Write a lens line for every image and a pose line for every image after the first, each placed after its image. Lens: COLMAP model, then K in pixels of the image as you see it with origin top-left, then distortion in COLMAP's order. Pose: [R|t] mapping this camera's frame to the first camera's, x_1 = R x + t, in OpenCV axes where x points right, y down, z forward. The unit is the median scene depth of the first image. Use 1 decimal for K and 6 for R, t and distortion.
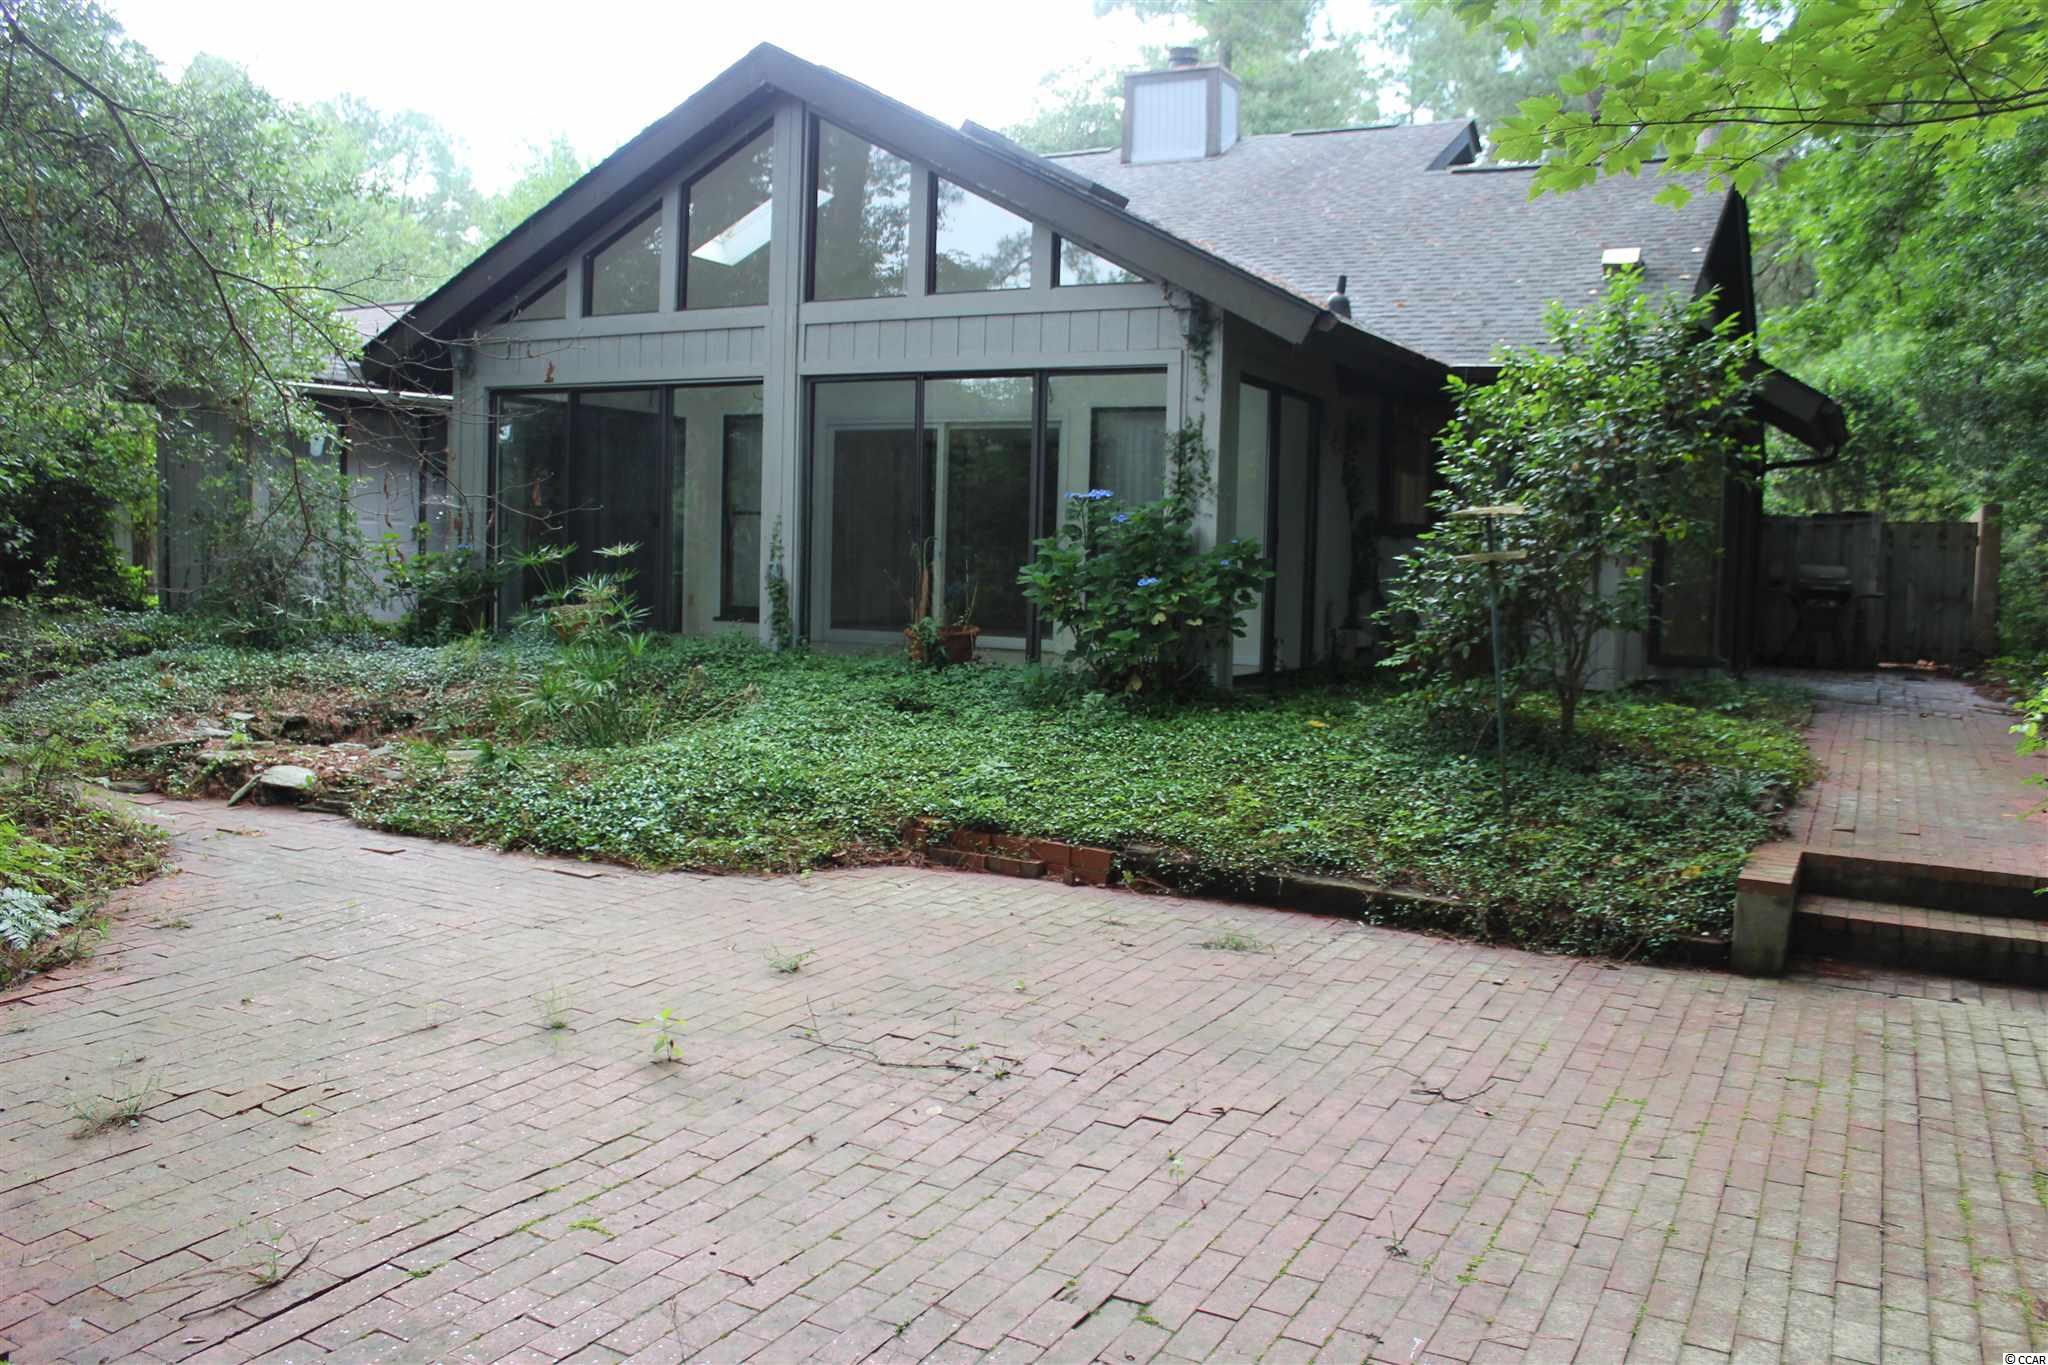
lens RADIAL K [[1704.9, 0, 1028.2], [0, 1704.9, 687.9], [0, 0, 1]] dist [-0.150668, 0.135204]
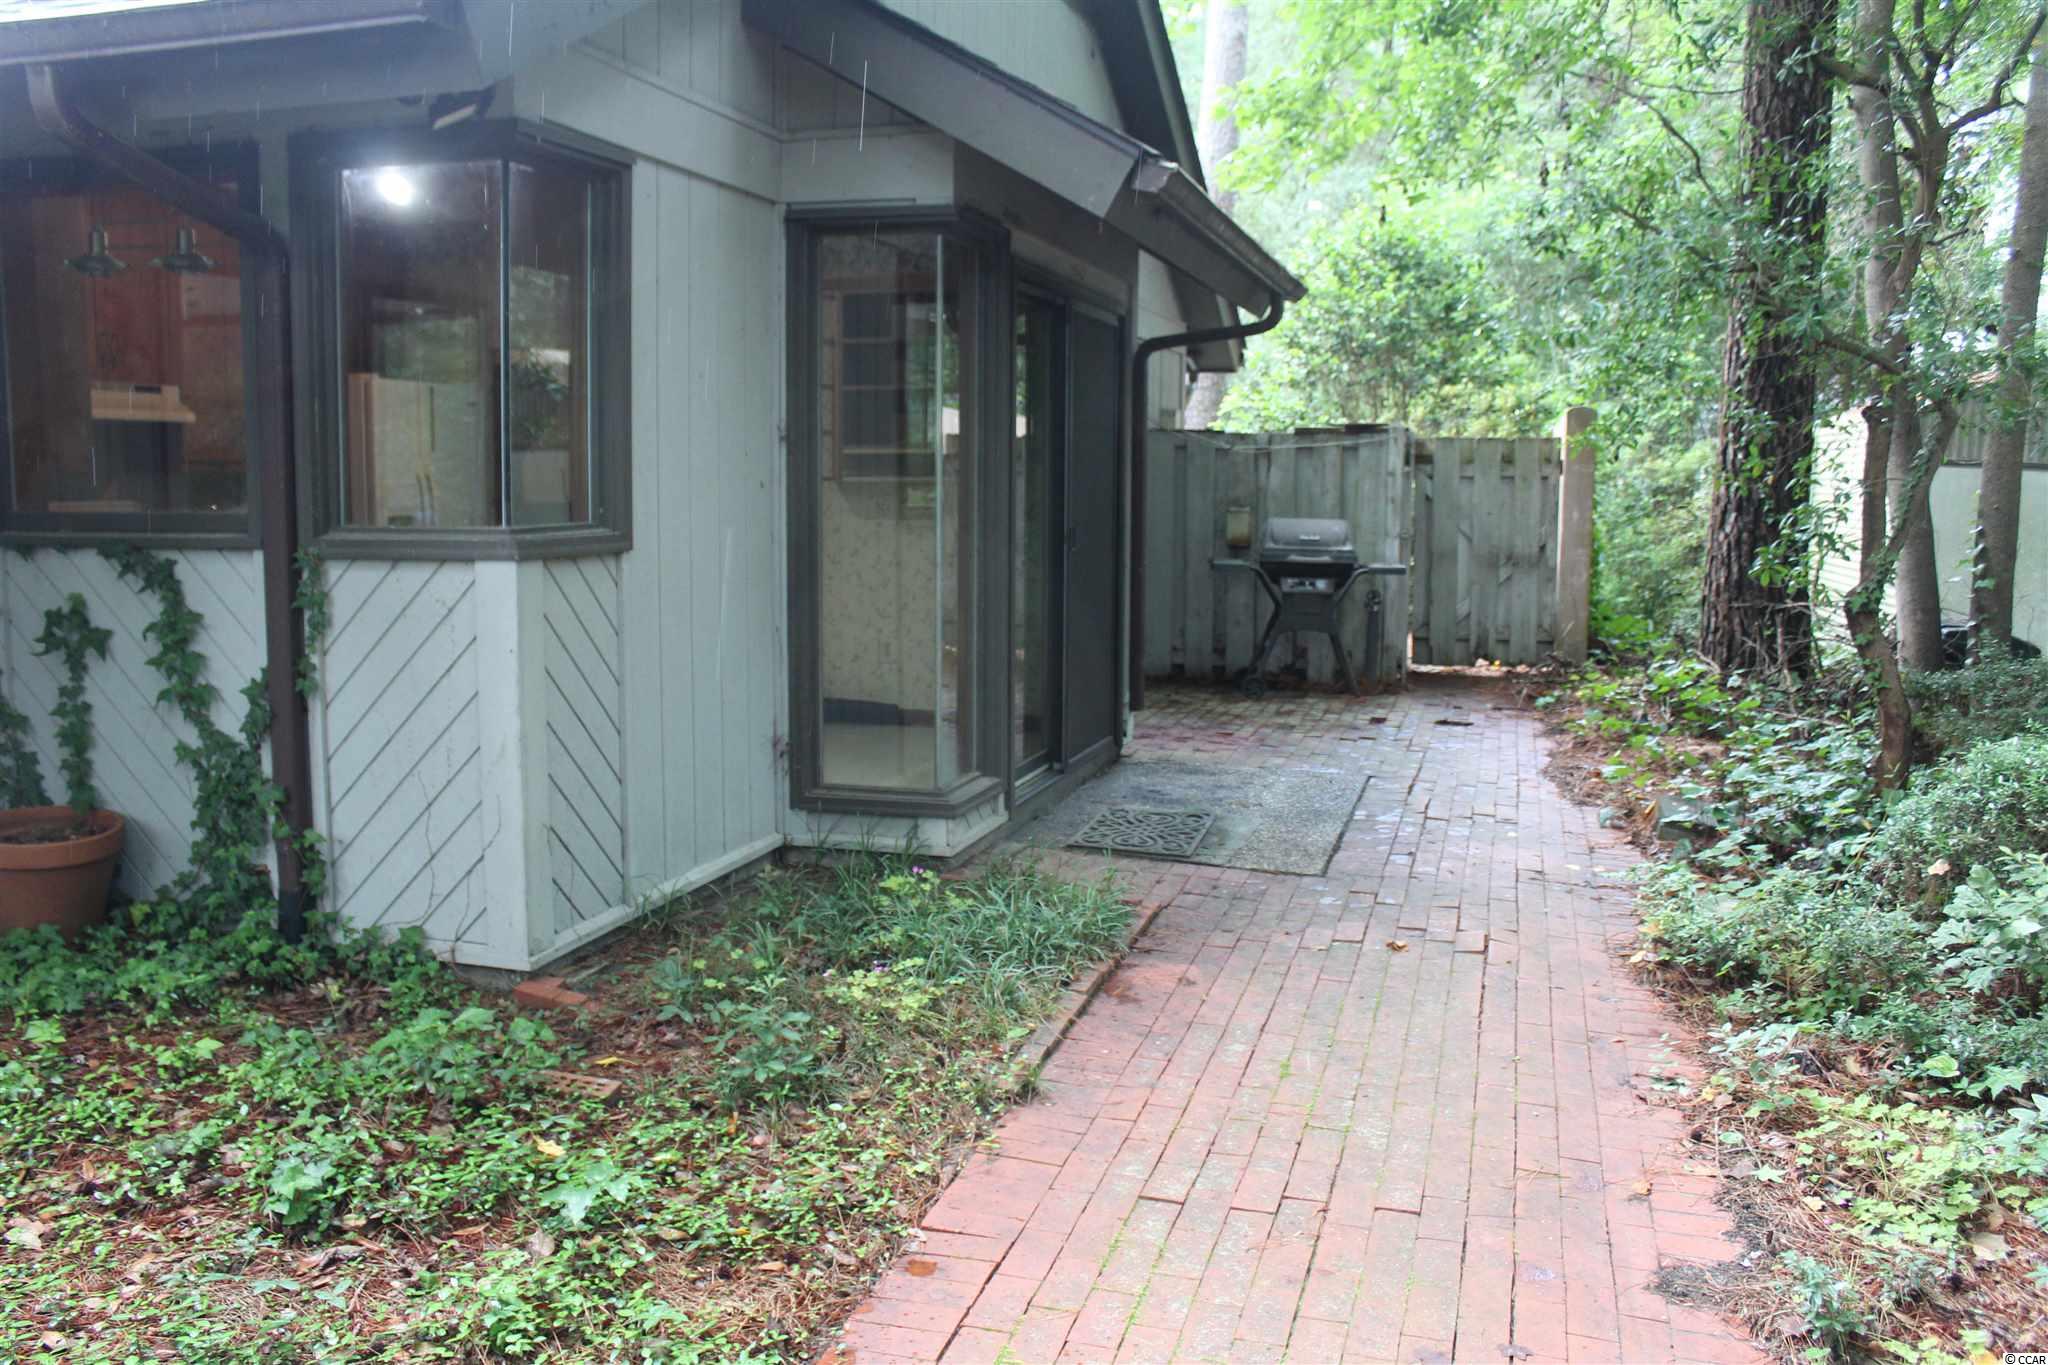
lens RADIAL K [[1704.9, 0, 1023.3], [0, 1704.9, 680.2], [0, 0, 1]] dist [-0.150668, 0.135204]
pose [[0.980442, -0.043538, 0.191931, 0.223941], [0.034261, 0.998091, 0.051392, -0.043265], [-0.193802, -0.043811, 0.980062, 0.366924]]
